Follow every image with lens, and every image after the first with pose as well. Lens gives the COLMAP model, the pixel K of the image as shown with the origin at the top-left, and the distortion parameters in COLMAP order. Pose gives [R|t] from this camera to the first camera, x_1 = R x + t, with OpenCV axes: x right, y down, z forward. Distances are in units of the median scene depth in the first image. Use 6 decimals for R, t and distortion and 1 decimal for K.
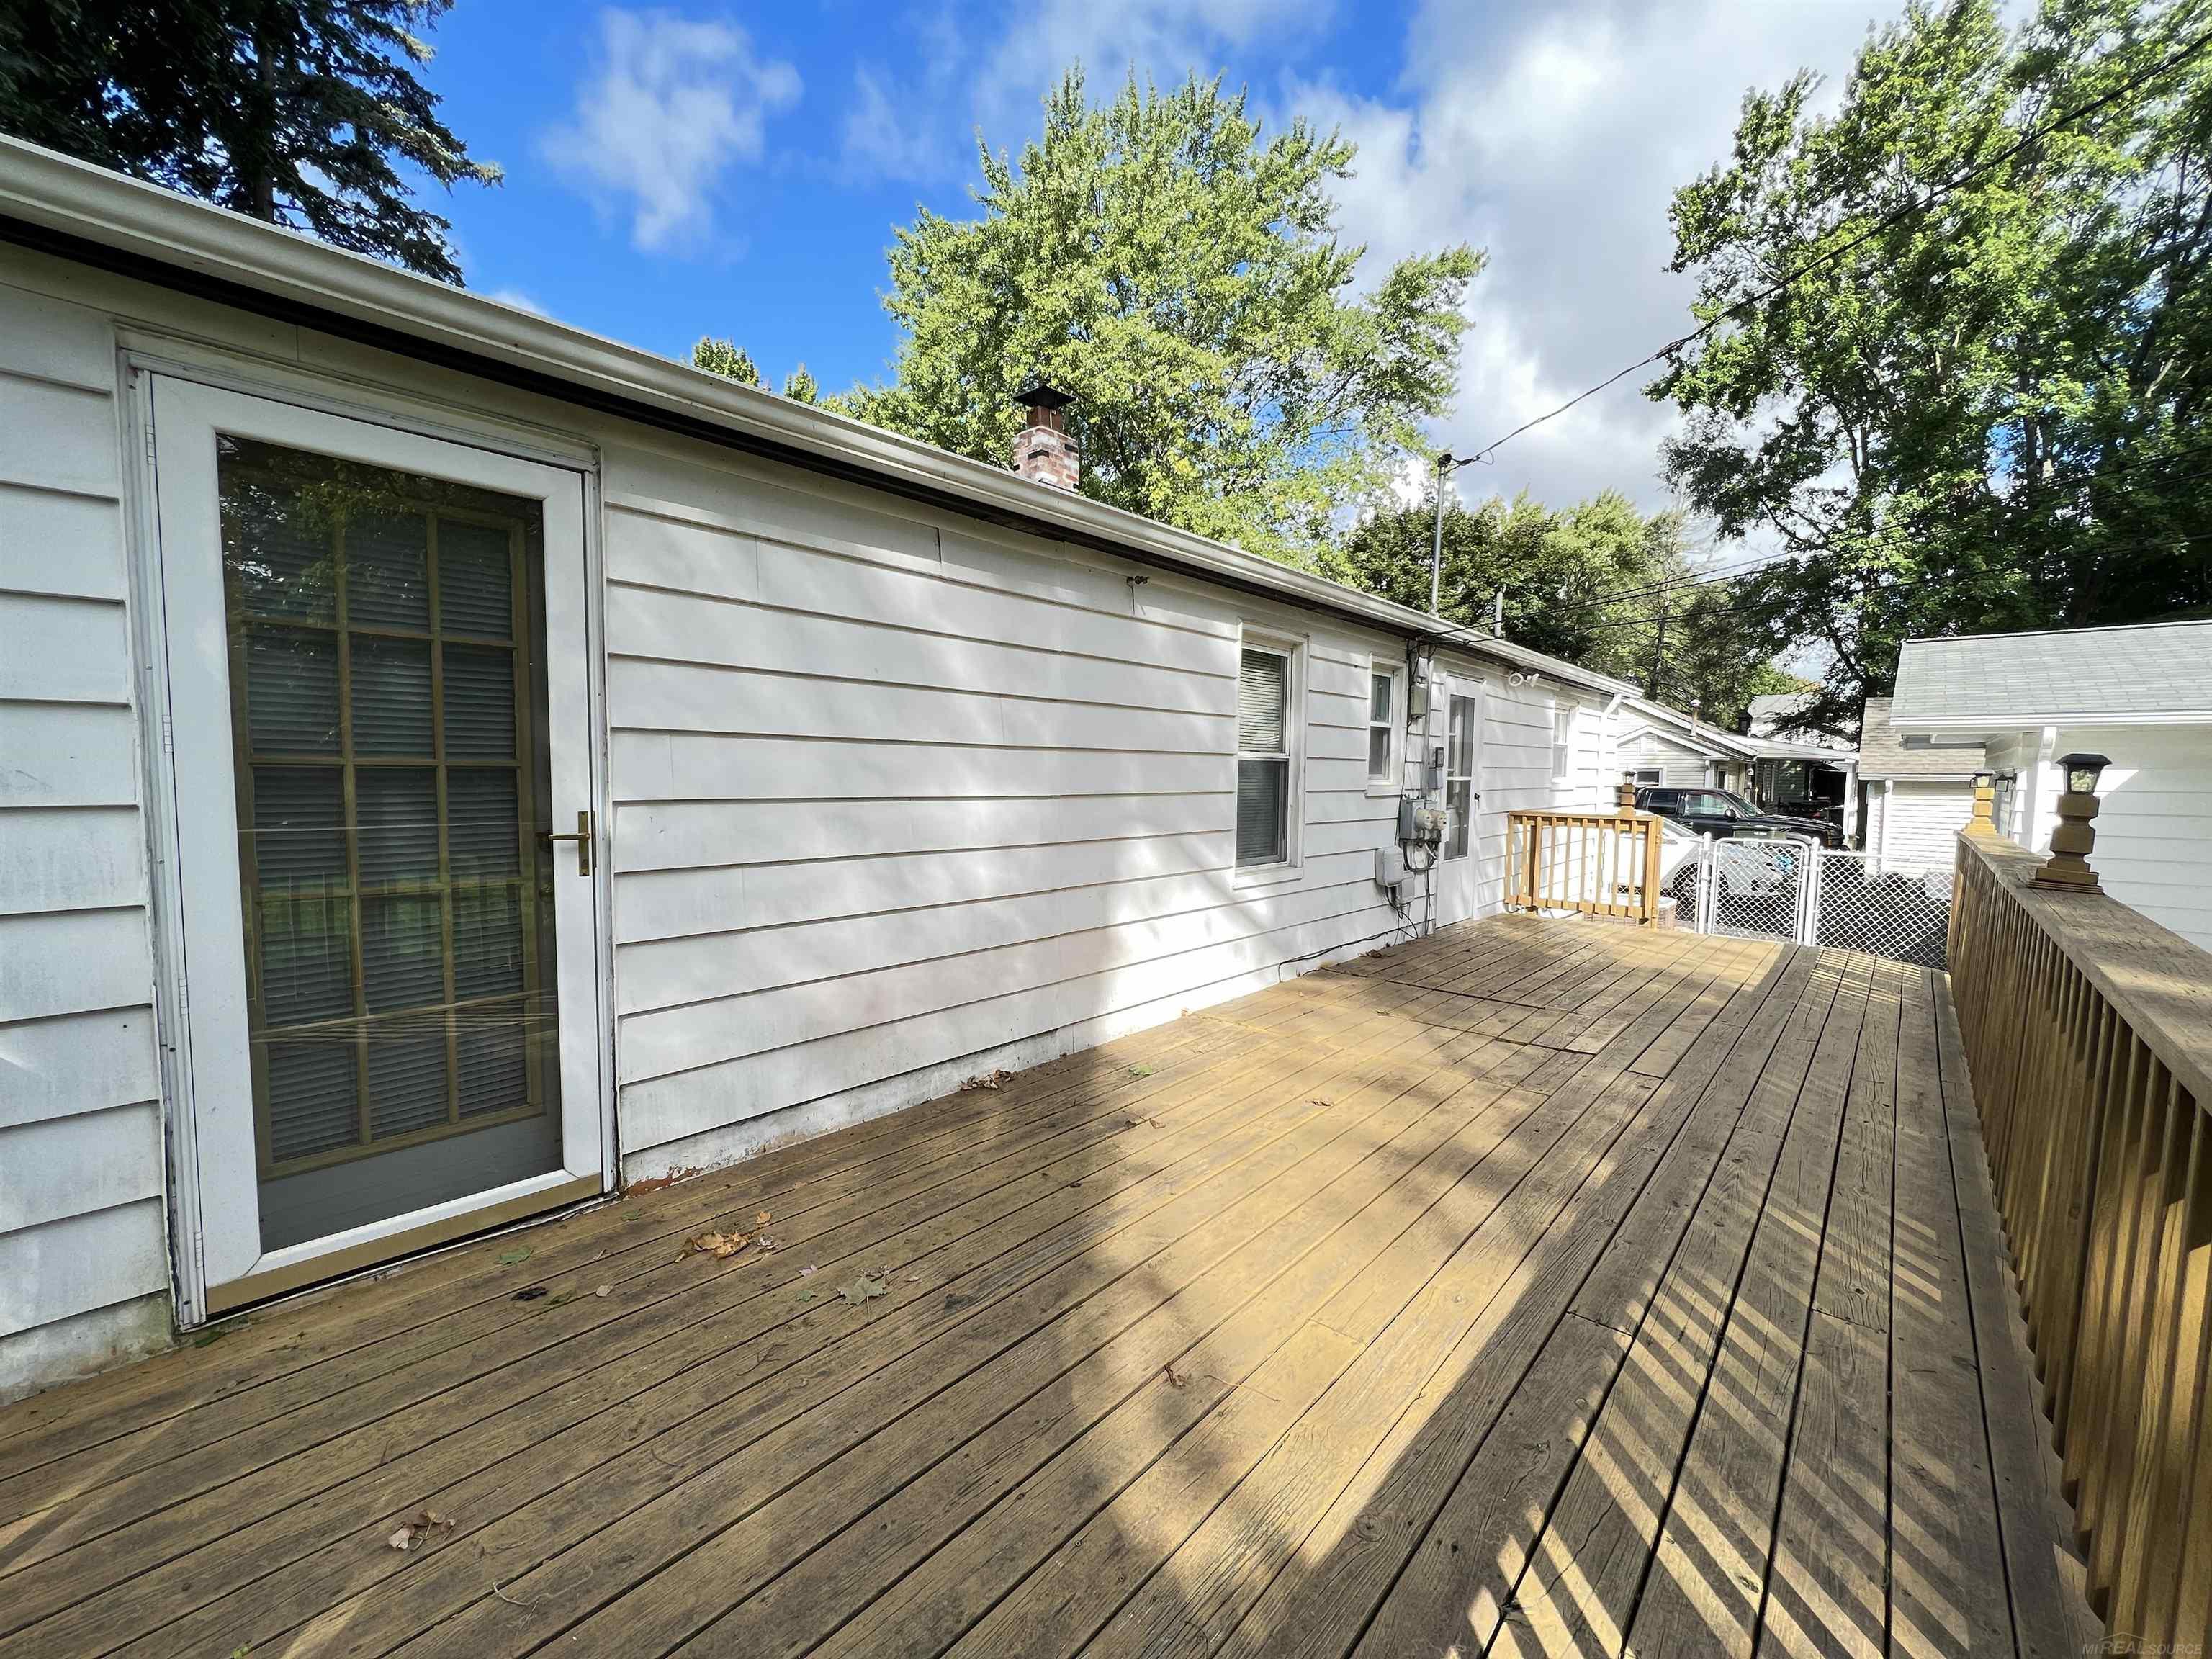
lens RADIAL K [[884.7, 0, 1110.1], [0, 884.7, 835.1], [0, 0, 1]] dist [-0.000155, -0.000141]
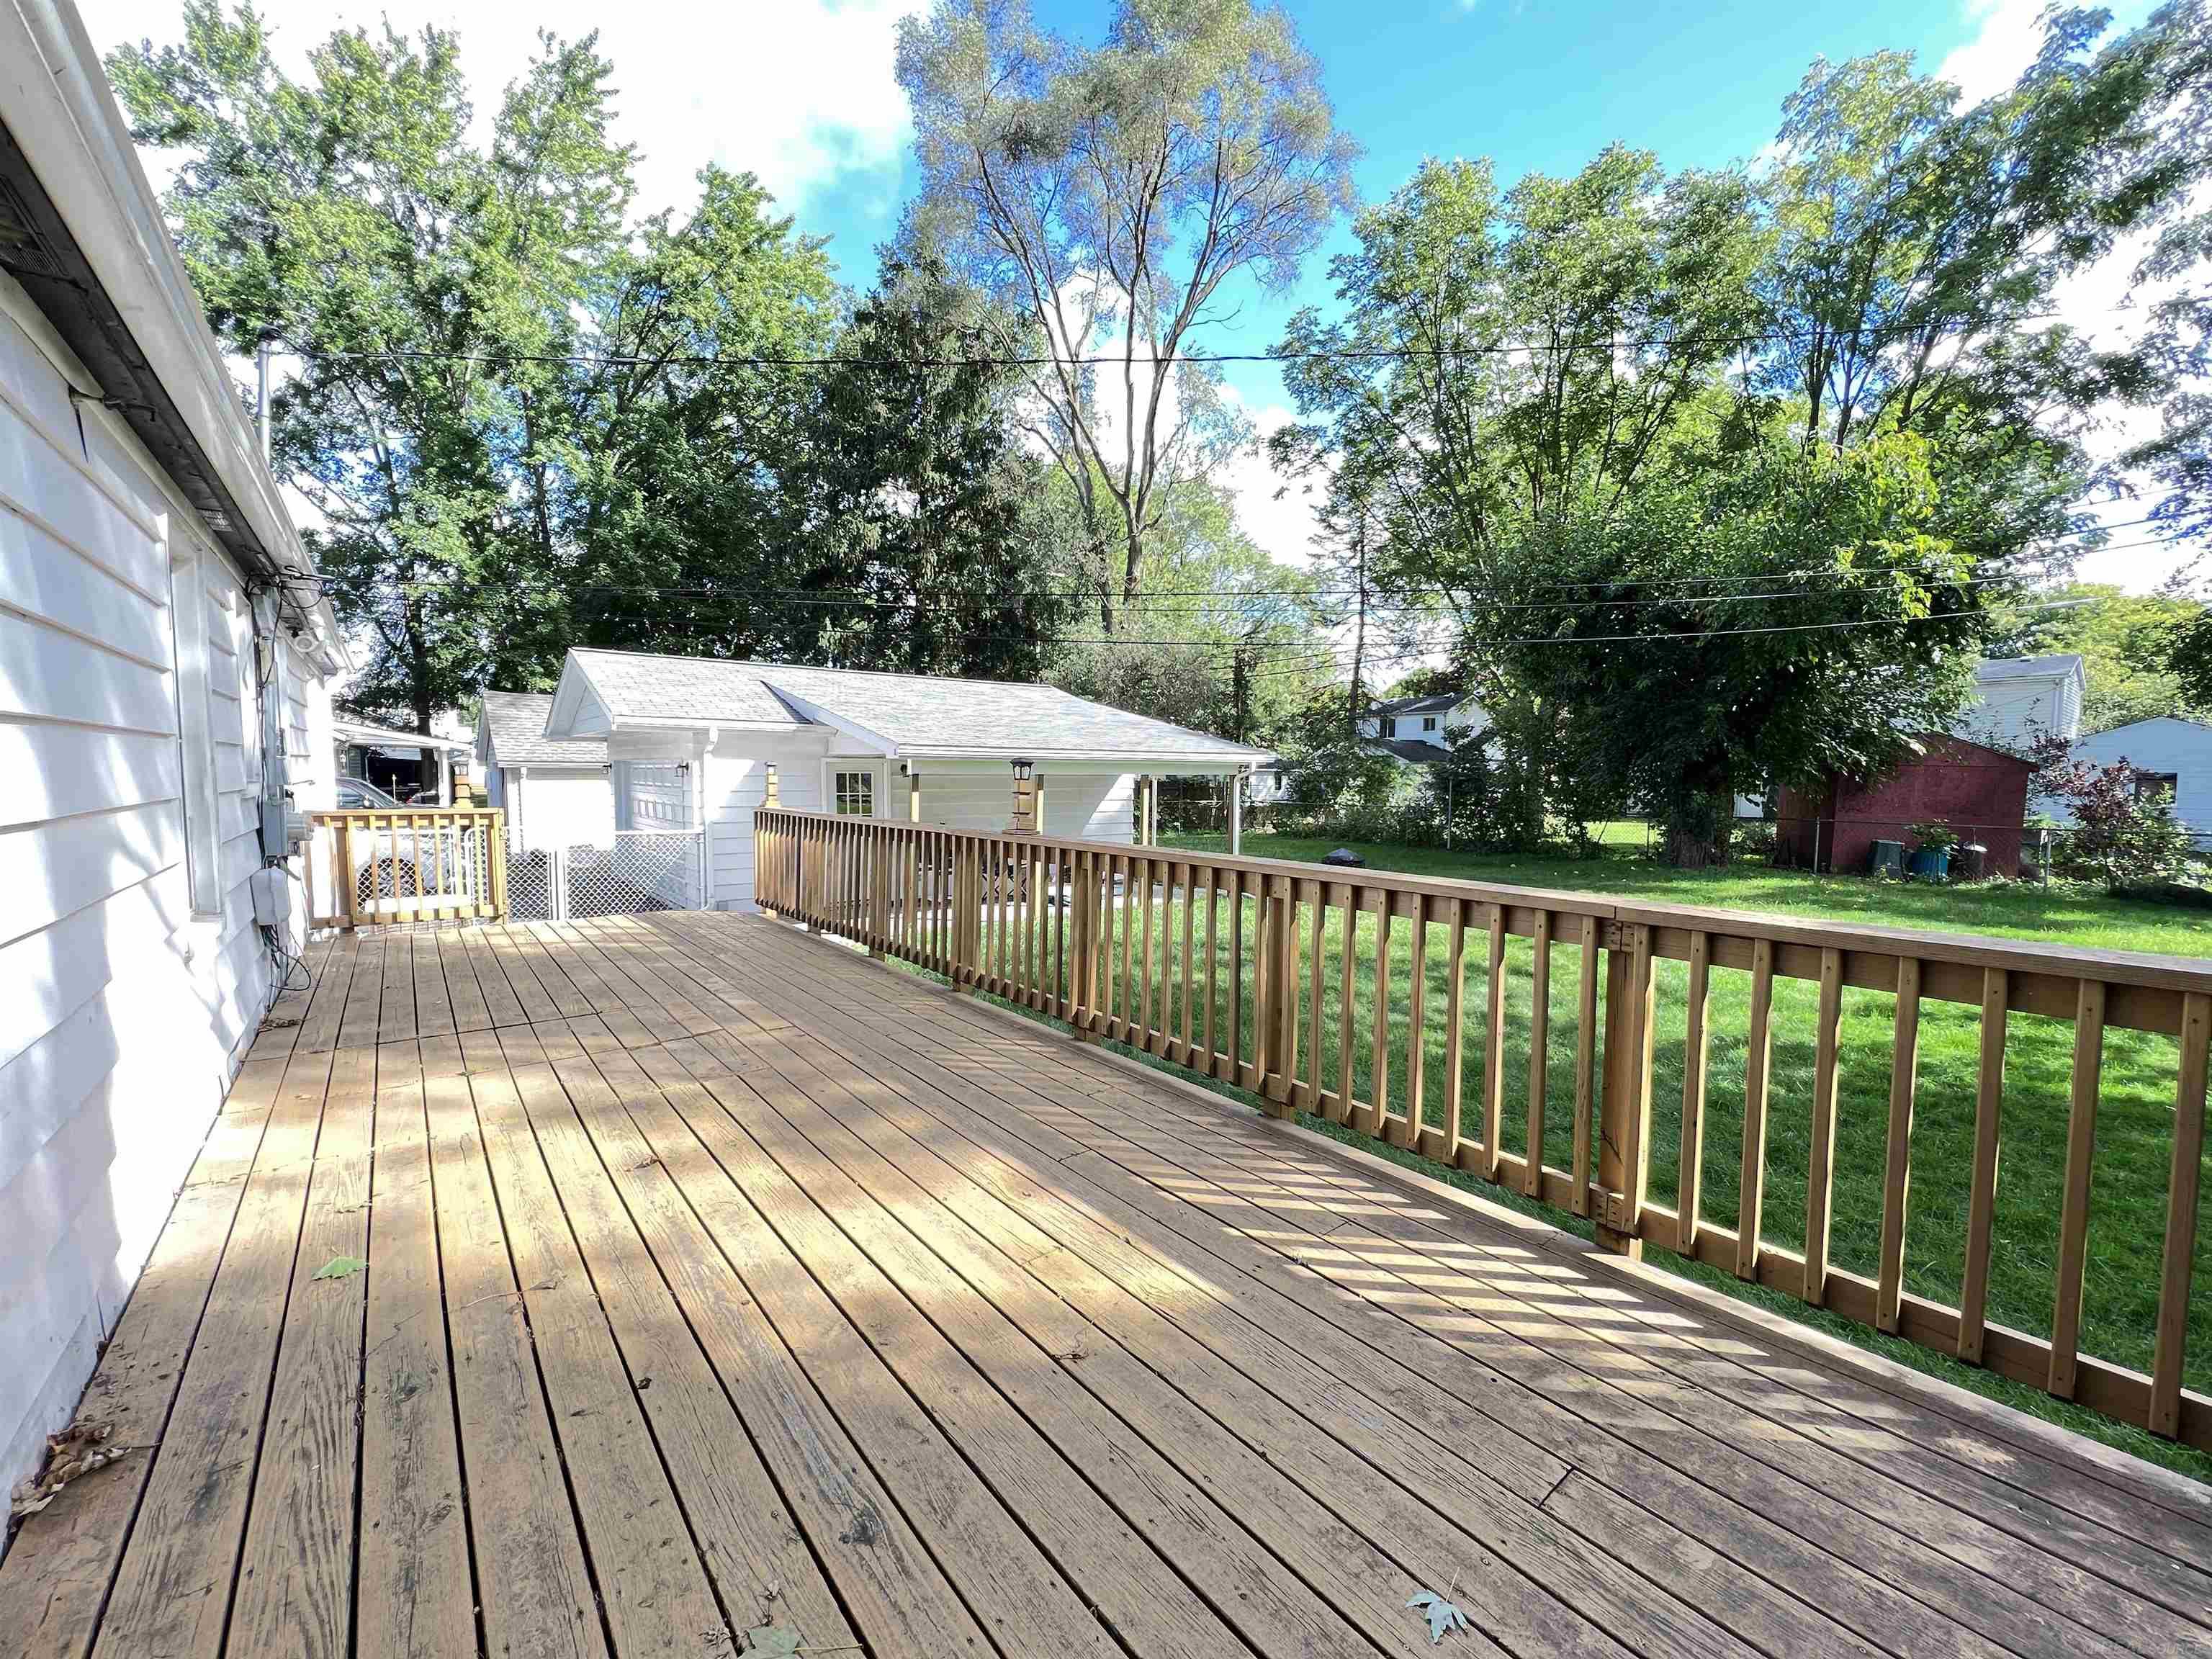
lens RADIAL K [[884.7, 0, 1110.1], [0, 884.7, 835.1], [0, 0, 1]] dist [-0.000155, -0.000141]
pose [[0.159687, -0.078439, 0.984046, -0.107379], [0.061582, 0.995688, 0.069374, -0.008617], [-0.985245, 0.049521, 0.163829, 0.089318]]
